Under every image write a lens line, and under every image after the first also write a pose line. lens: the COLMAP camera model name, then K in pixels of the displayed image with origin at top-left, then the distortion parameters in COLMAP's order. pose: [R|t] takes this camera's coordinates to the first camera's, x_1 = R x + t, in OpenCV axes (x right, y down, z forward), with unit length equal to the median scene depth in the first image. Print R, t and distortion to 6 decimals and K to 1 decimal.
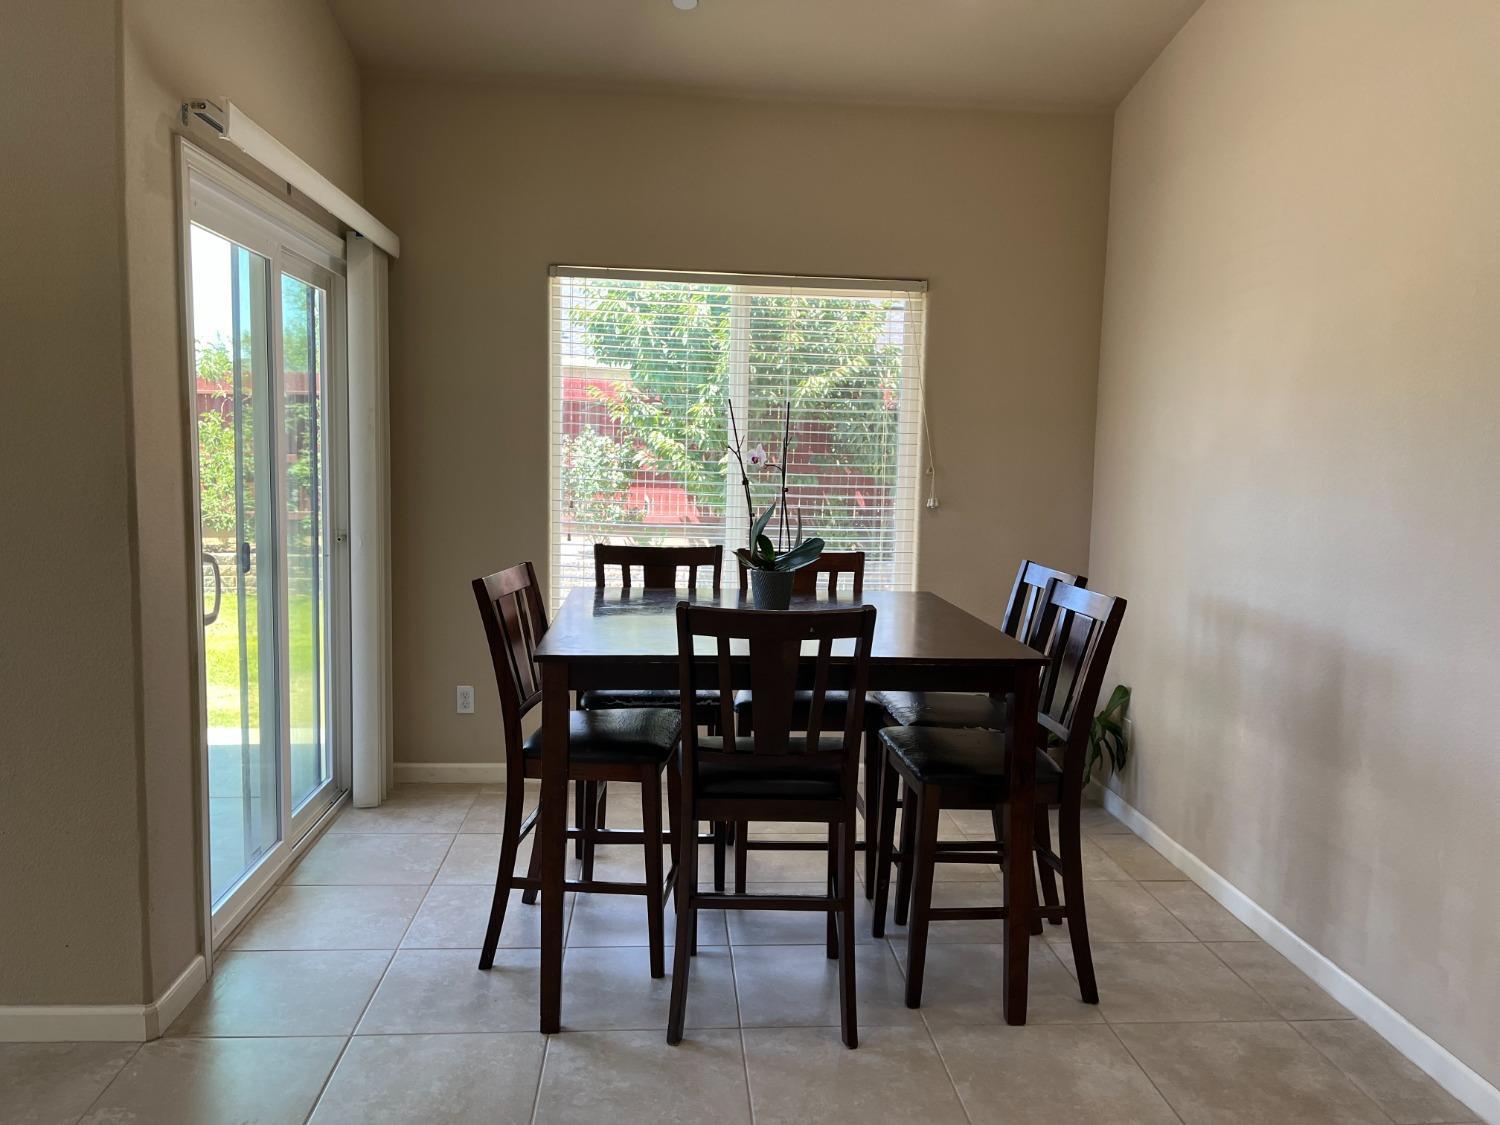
lens RADIAL K [[1141.9, 0, 750.0], [0, 1141.9, 562.5], [0, 0, 1]] dist [0.075605, -0.094713]
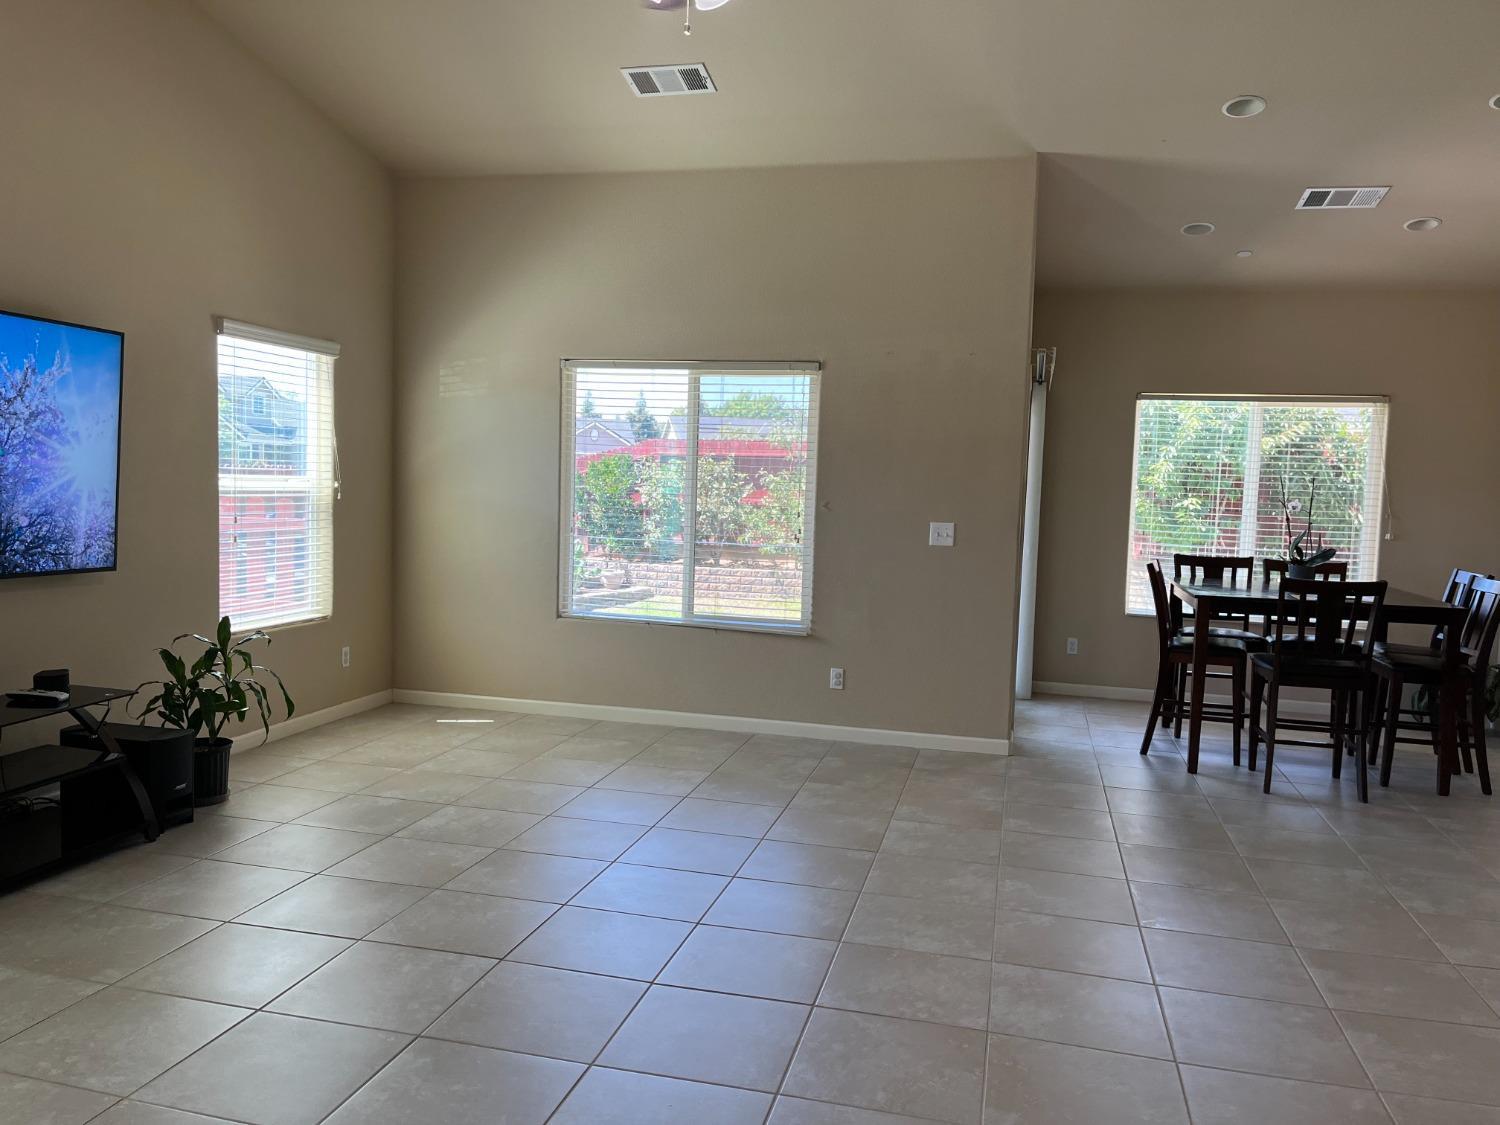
lens RADIAL K [[1141.9, 0, 750.0], [0, 1141.9, 562.5], [0, 0, 1]] dist [0.075605, -0.094713]
pose [[0.949466, 0.030088, -0.312424, -0.201554], [-0.042402, 0.998566, -0.032695, 0.082985], [0.310992, 0.044291, 0.949380, -0.889132]]
